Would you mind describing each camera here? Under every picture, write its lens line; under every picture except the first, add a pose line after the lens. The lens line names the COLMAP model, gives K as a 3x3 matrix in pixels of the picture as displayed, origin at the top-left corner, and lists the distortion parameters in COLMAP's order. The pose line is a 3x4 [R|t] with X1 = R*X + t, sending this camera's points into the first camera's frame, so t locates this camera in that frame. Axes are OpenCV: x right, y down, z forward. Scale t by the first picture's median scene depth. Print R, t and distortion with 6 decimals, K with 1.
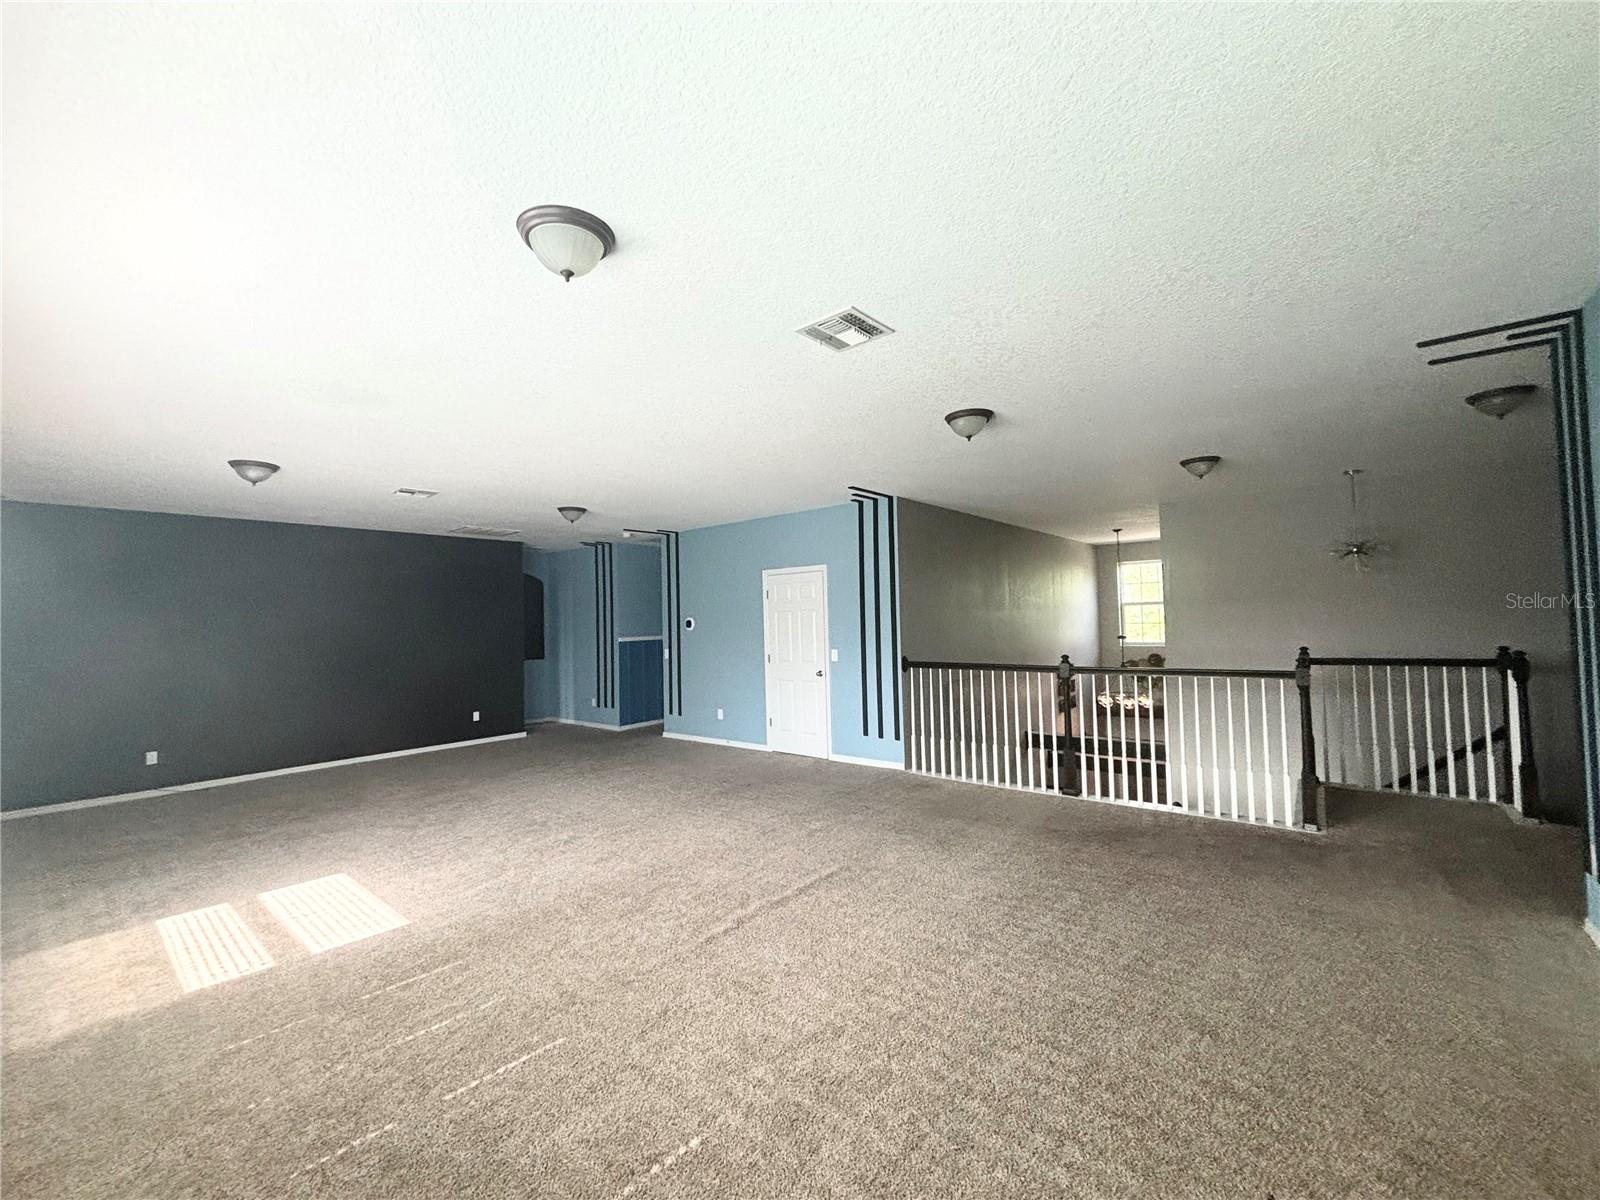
lens RADIAL K [[655.2, 0, 794.8], [0, 655.2, 593.4], [0, 0, 1]] dist [0.006997, -0.000069]
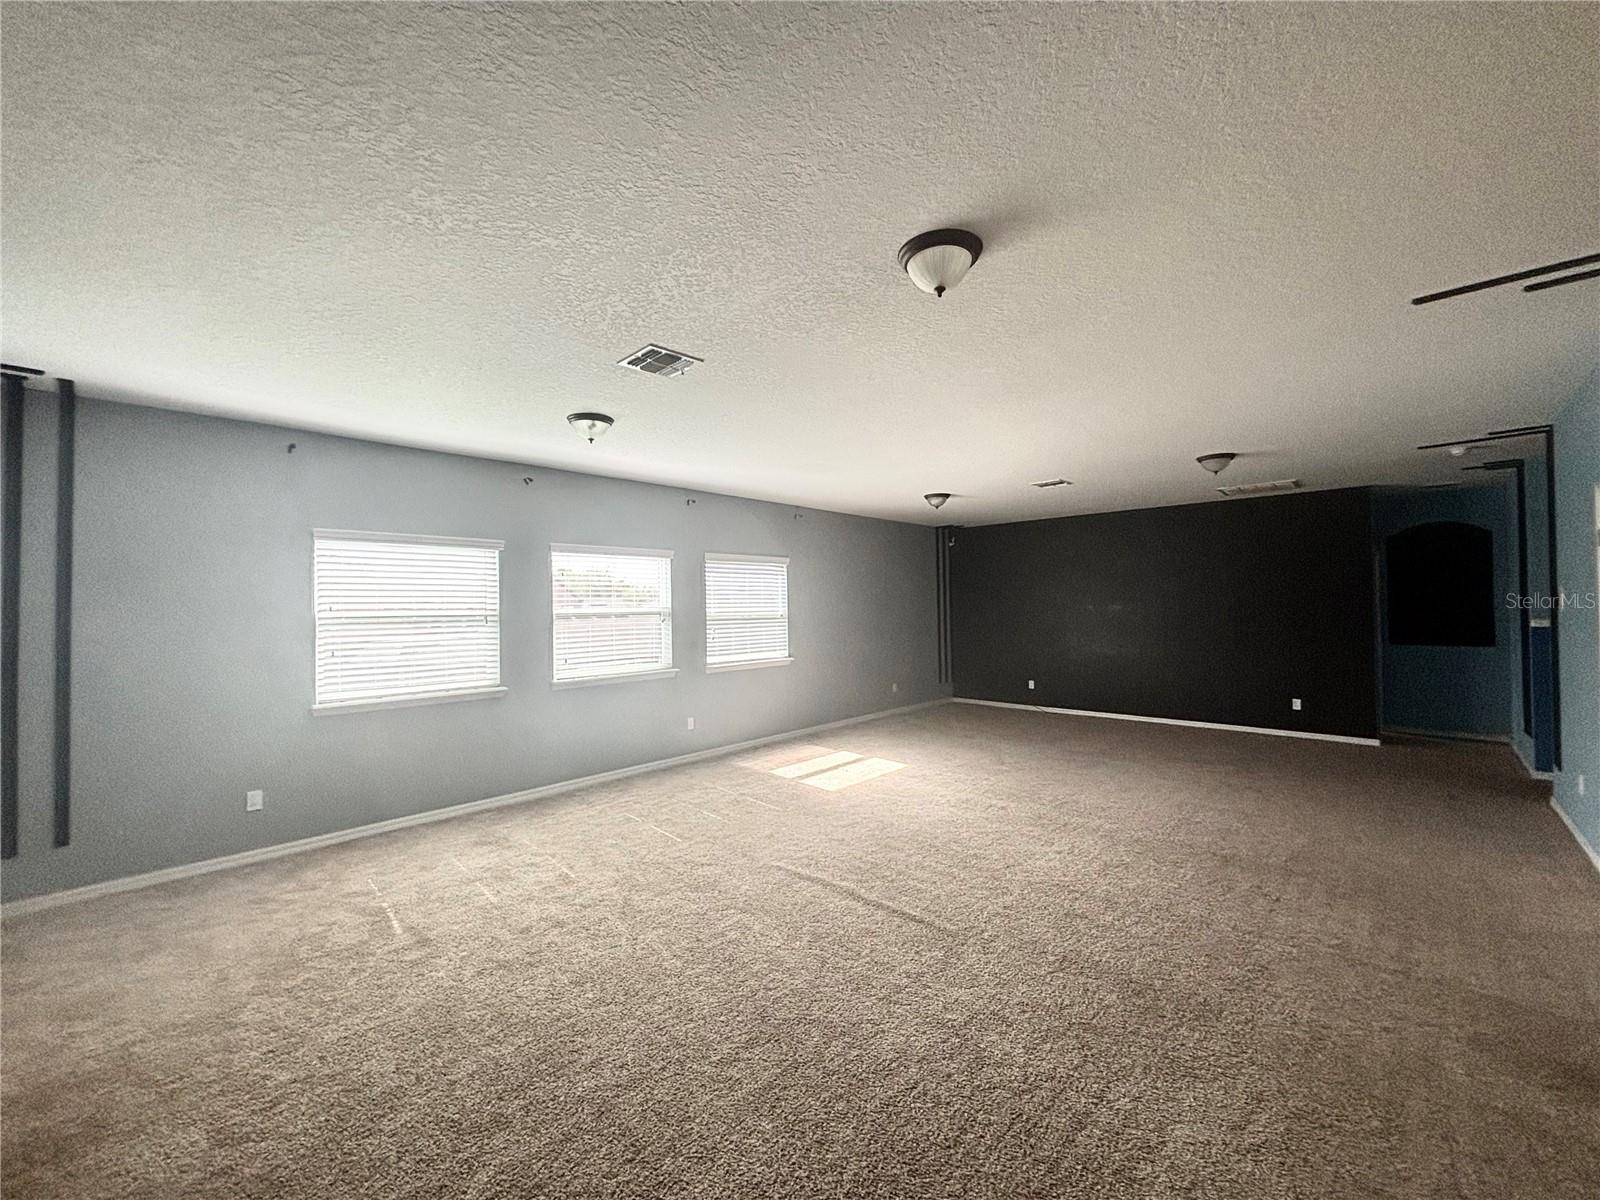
lens RADIAL K [[655.2, 0, 798.6], [0, 655.2, 603.2], [0, 0, 1]] dist [0.006997, -0.000069]
pose [[-0.067777, 0.027672, -0.997317, 0.527021], [0.054285, 0.998237, 0.024008, 0.001220], [0.996223, -0.052512, -0.069160, 0.555818]]
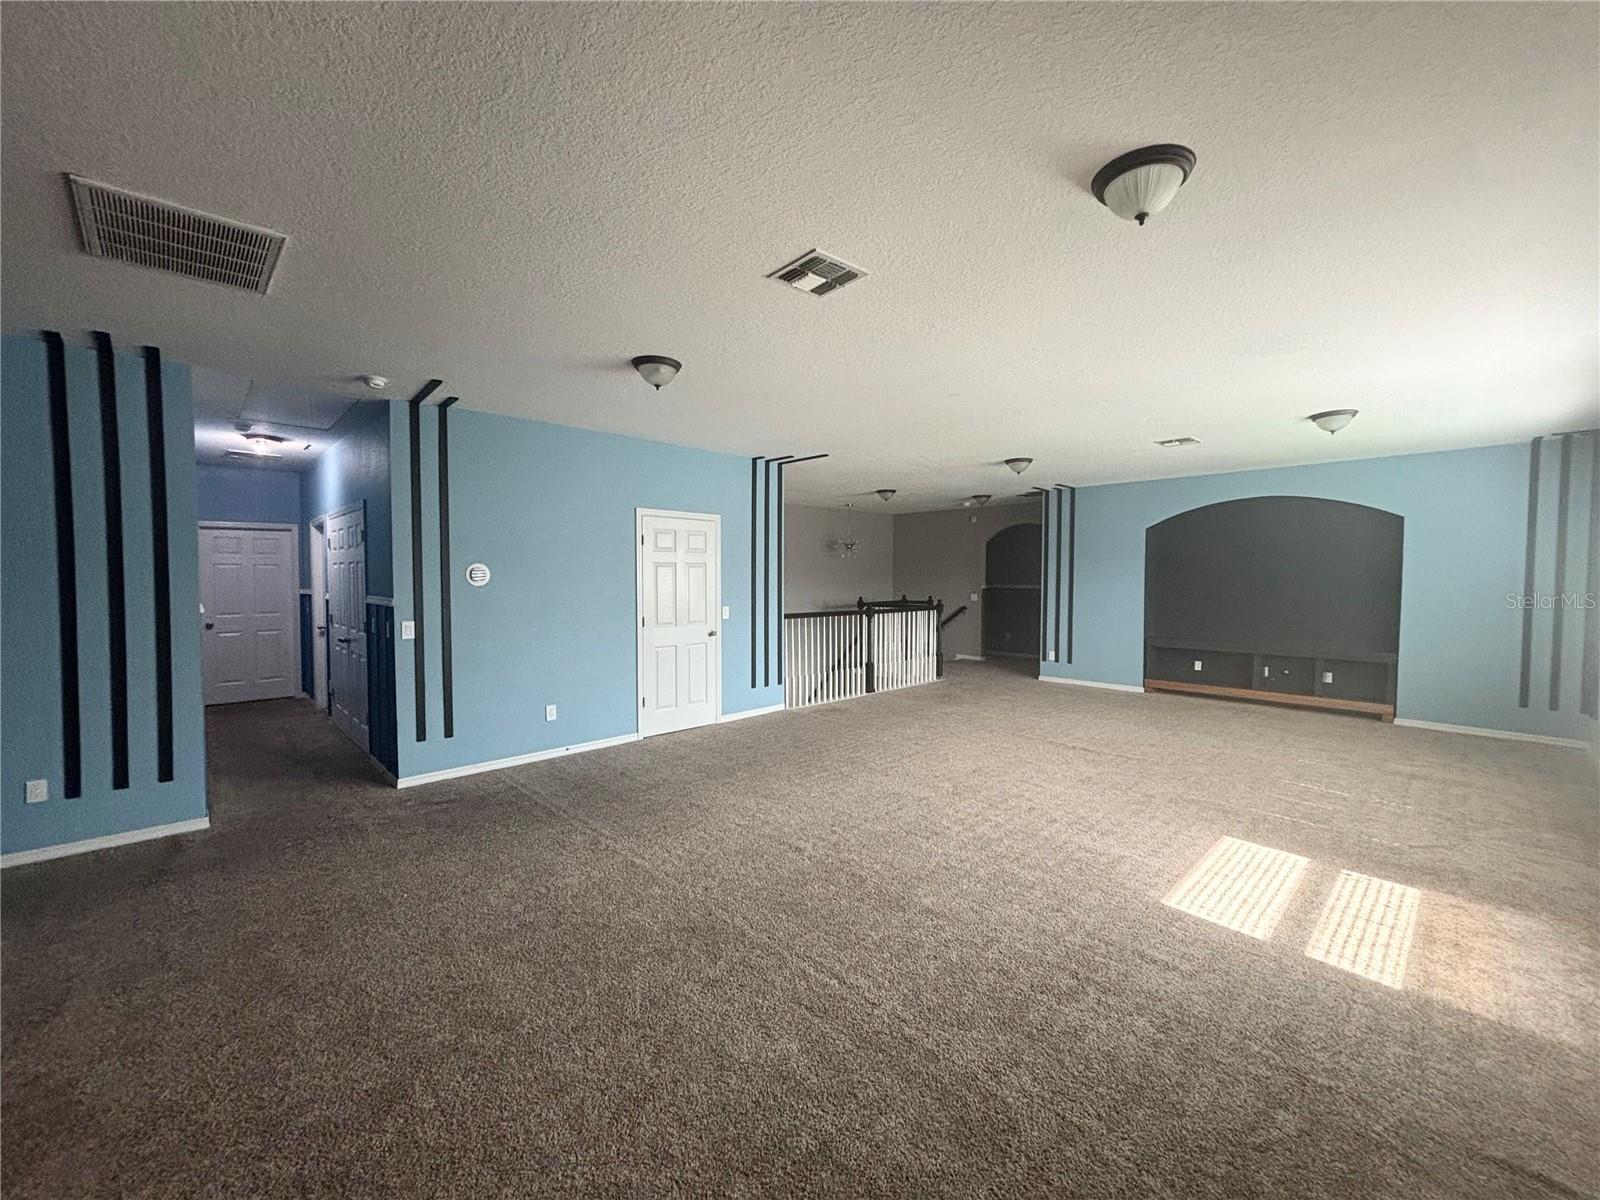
lens RADIAL K [[655.2, 0, 797.1], [0, 655.2, 597.2], [0, 0, 1]] dist [0.006997, -0.000069]
pose [[0.087002, -0.010350, 0.996154, -0.946855], [-0.051237, 0.998576, 0.014850, 0.057551], [-0.994890, -0.052331, 0.086347, 0.882165]]
